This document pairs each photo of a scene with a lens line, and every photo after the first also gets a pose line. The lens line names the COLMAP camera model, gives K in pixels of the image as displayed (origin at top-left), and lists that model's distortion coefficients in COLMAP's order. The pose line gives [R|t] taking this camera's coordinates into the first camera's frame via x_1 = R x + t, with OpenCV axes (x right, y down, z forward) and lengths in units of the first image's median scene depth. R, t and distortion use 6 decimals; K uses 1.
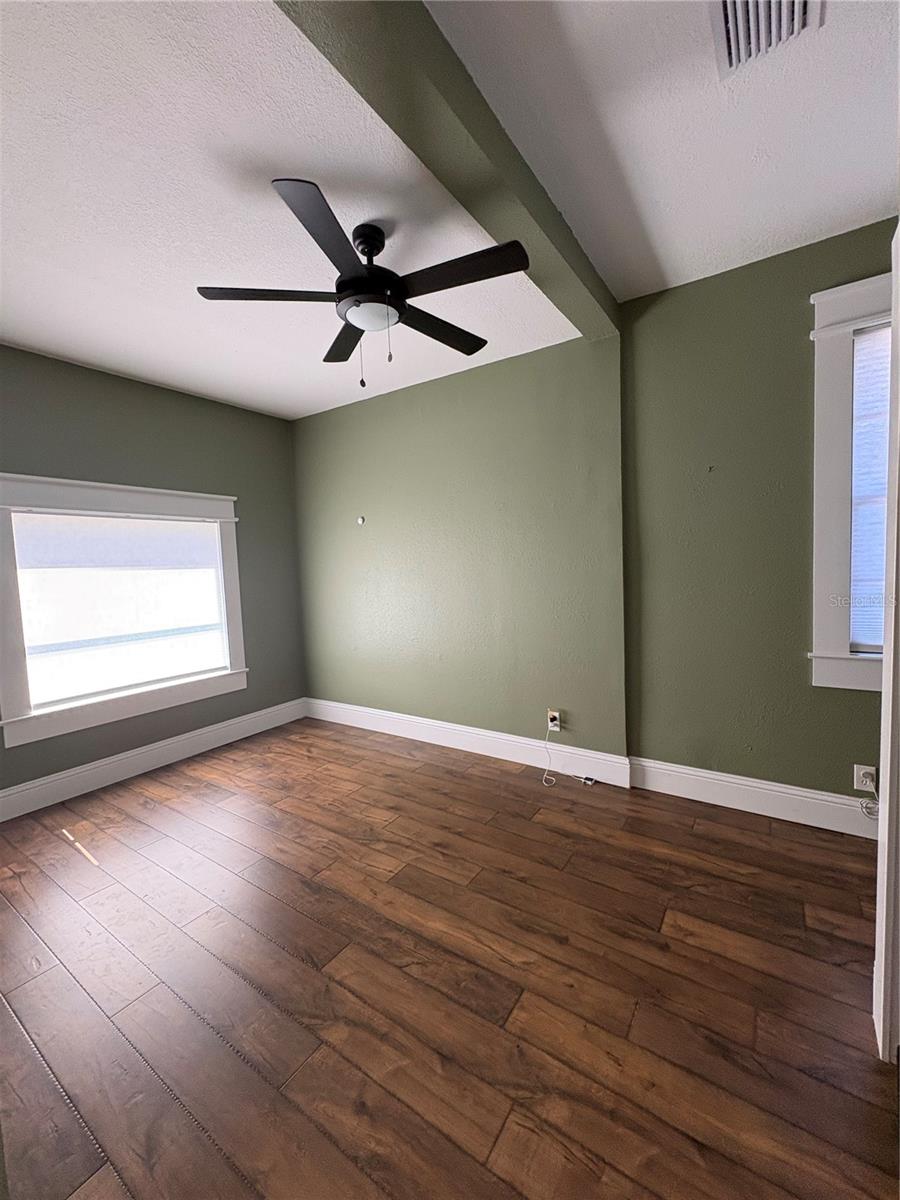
lens RADIAL K [[479.9, 0, 452.0], [0, 479.9, 599.9], [0, 0, 1]] dist [0.000840, 0.000391]
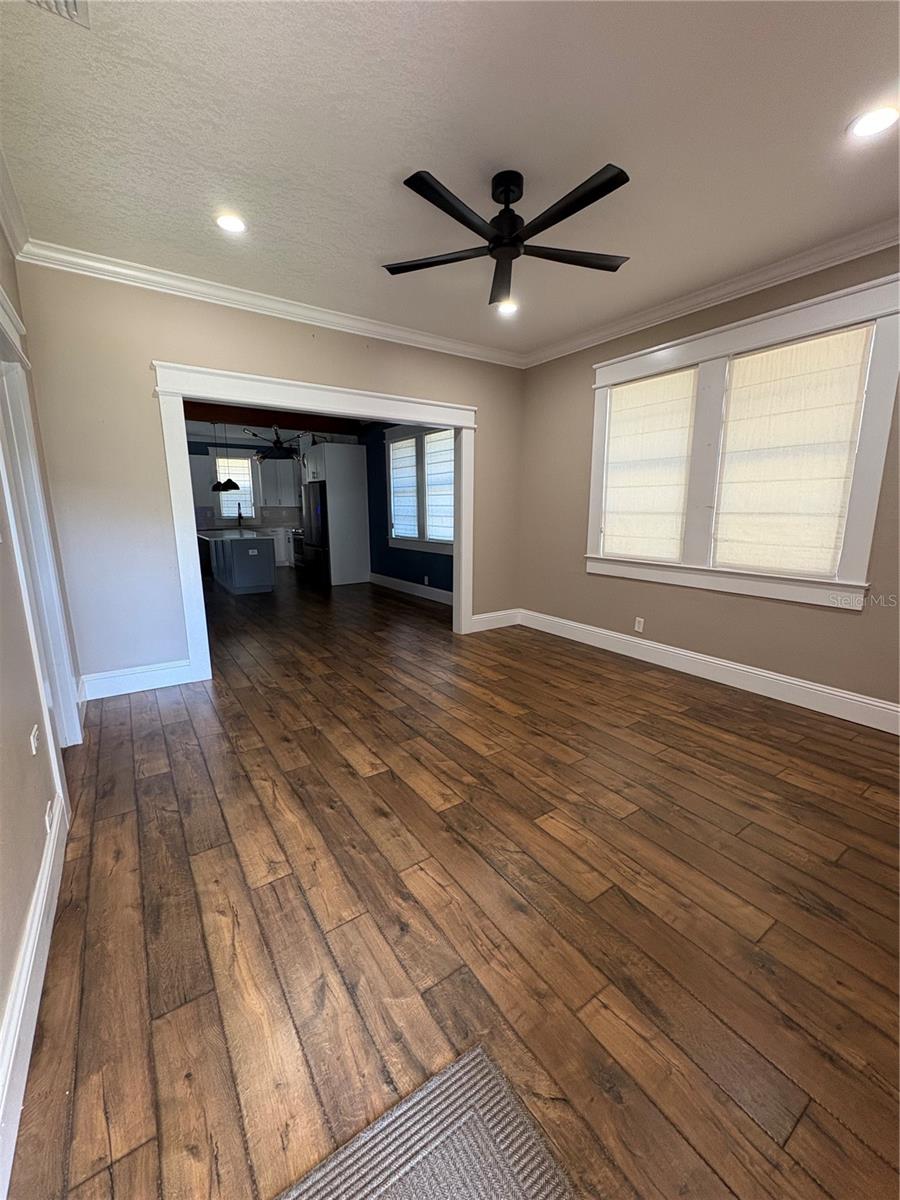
lens RADIAL K [[479.9, 0, 458.3], [0, 479.9, 596.1], [0, 0, 1]] dist [0.000840, 0.000391]
pose [[-0.929704, -0.033359, 0.366794, -0.754834], [0.059113, 0.969464, 0.238002, -0.087652], [-0.363534, 0.242954, -0.899342, 1.865914]]
